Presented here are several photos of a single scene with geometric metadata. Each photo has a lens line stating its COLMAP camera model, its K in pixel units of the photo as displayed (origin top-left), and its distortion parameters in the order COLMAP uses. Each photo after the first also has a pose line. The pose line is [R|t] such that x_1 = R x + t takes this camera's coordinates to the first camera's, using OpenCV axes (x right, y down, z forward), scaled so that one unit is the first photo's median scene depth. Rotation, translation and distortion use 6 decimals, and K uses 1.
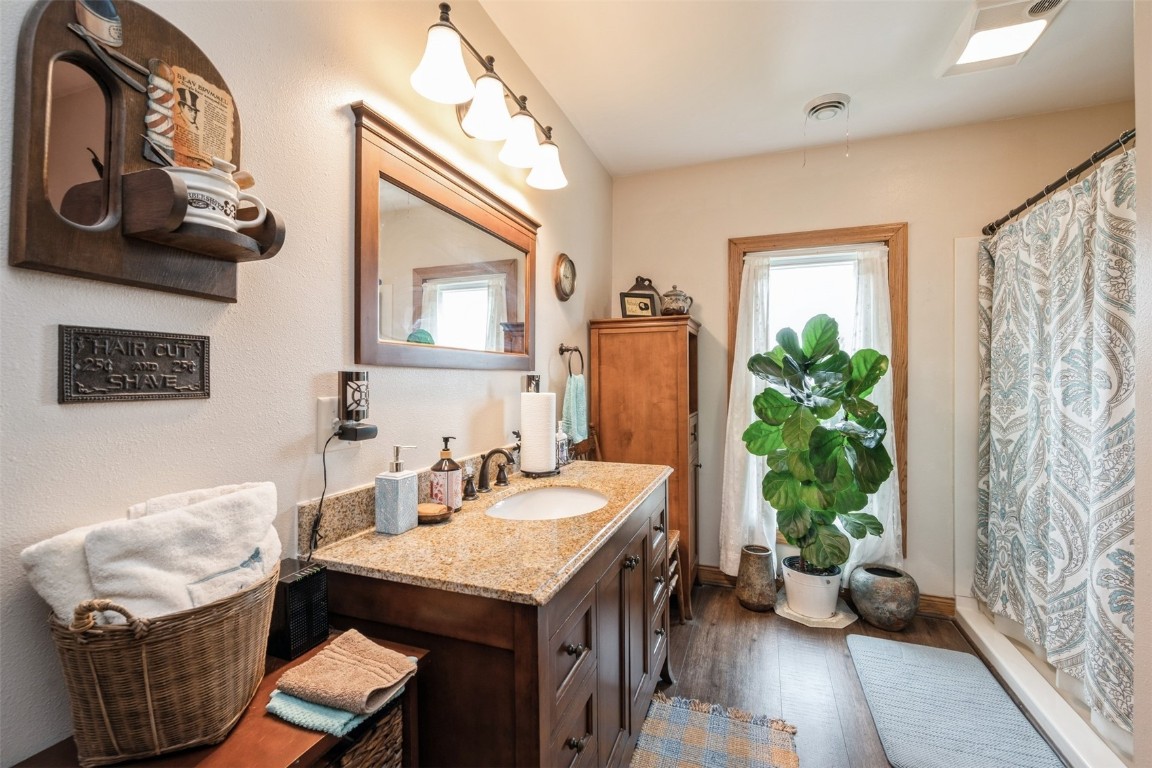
lens RADIAL K [[486.9, 0, 576.1], [0, 486.9, 375.5], [0, 0, 1]] dist [-0.002083, -0.000364]
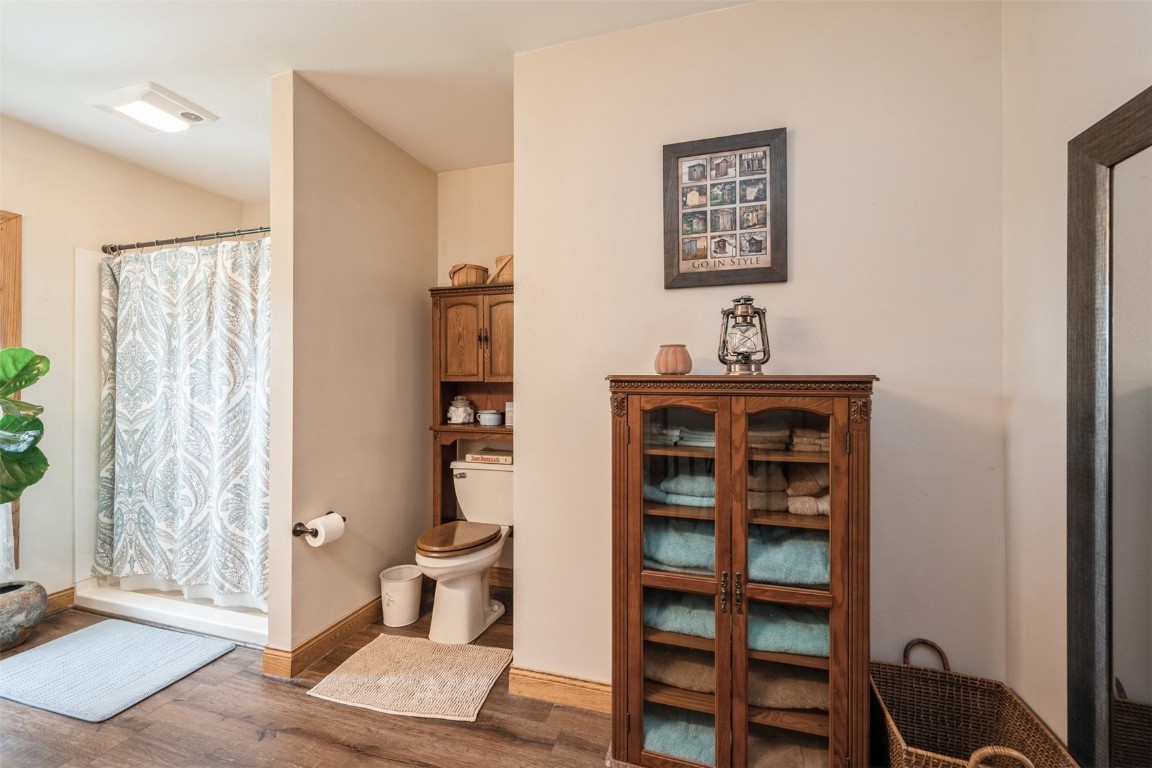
lens RADIAL K [[473.9, 0, 575.8], [0, 473.9, 381.1], [0, 0, 1]] dist [-0.002856, -0.000119]
pose [[-0.072411, -0.000438, 0.997375, -0.418887], [-0.006098, 0.999981, -0.000003, 0.004072], [-0.997356, -0.006082, -0.072412, -0.020232]]
